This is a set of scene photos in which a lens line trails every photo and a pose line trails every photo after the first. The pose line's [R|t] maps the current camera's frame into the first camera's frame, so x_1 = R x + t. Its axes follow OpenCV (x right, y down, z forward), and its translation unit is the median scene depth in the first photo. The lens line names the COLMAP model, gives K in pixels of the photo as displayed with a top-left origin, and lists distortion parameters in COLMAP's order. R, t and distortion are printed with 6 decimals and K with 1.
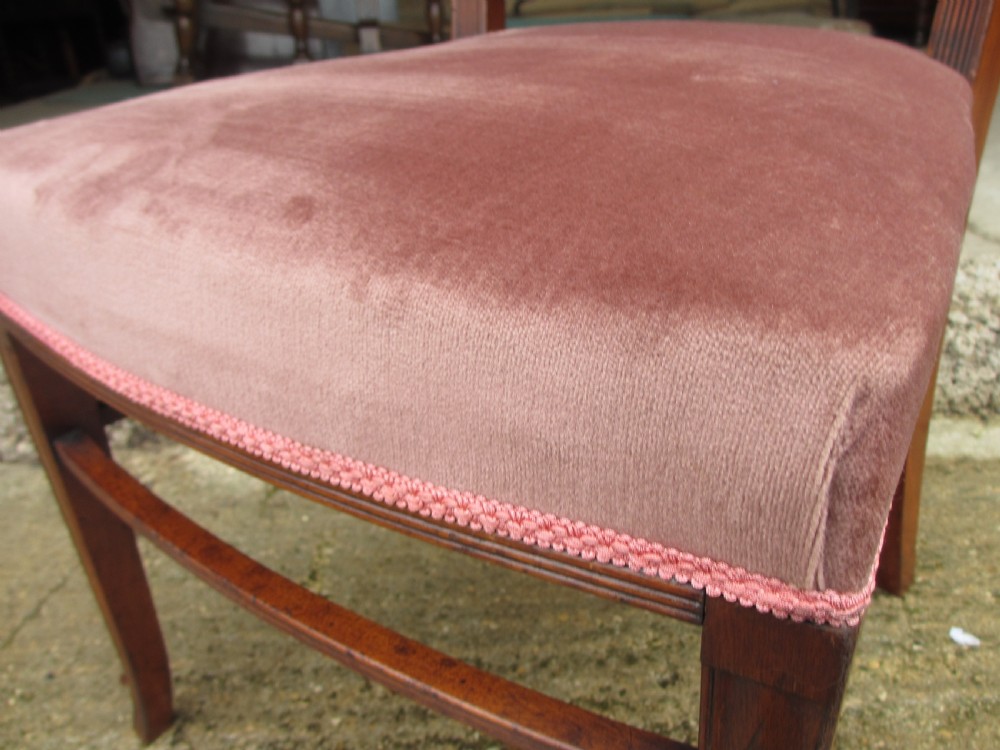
lens RADIAL K [[851.0, 0, 500.0], [0, 851.0, 375.0], [0, 0, 1]] dist [-0.024618, 0.001143]
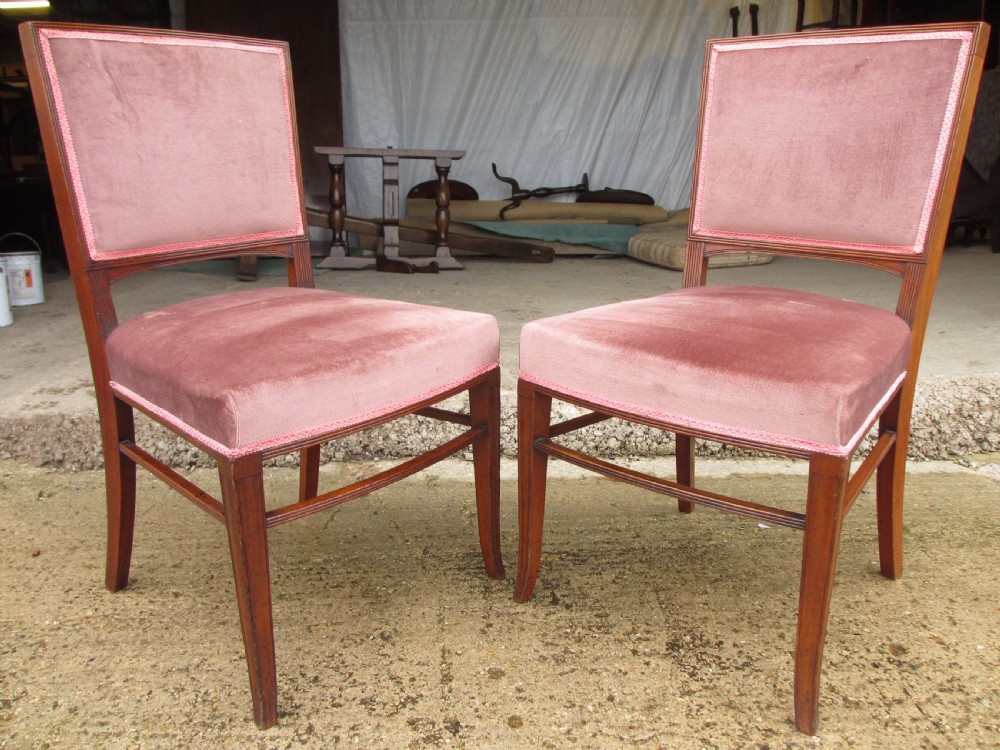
lens RADIAL K [[851.0, 0, 500.0], [0, 851.0, 375.0], [0, 0, 1]] dist [-0.024618, 0.001143]
pose [[0.997605, 0.041943, 0.055000, -0.306499], [-0.029850, 0.978373, -0.204681, 0.398678], [-0.062395, 0.202549, 0.977282, -1.285764]]
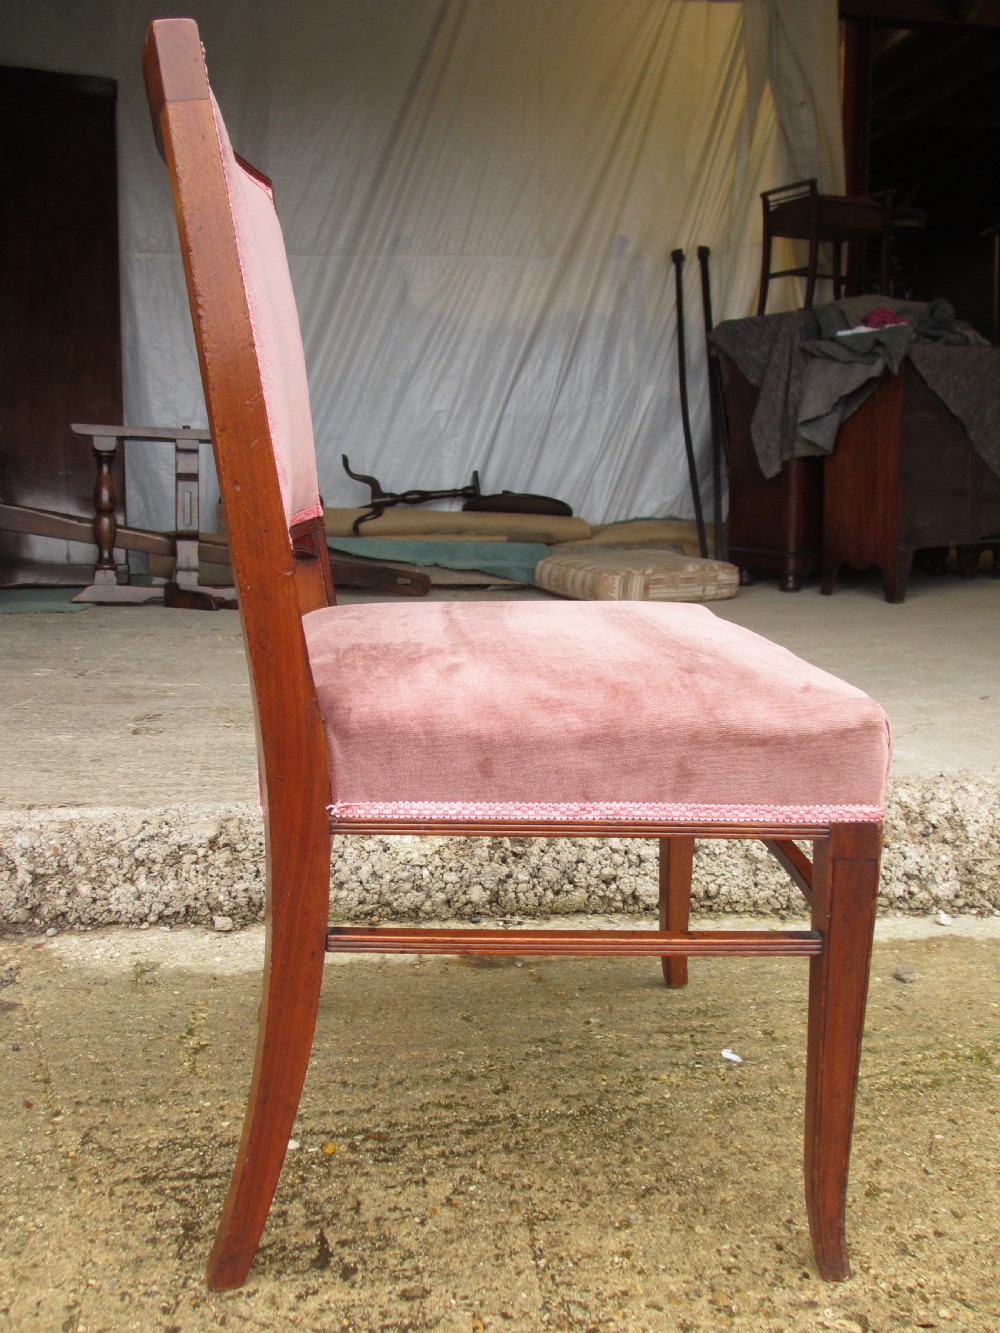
lens RADIAL K [[1134.4, 0, 485.5], [0, 1134.4, 659.7], [0, 0, 1]] dist [-0.024618, 0.001143]
pose [[0.988901, 0.045032, 0.141588, -0.080612], [-0.003127, 0.959059, -0.283190, 0.216835], [-0.148544, 0.279604, 0.948555, -0.699645]]
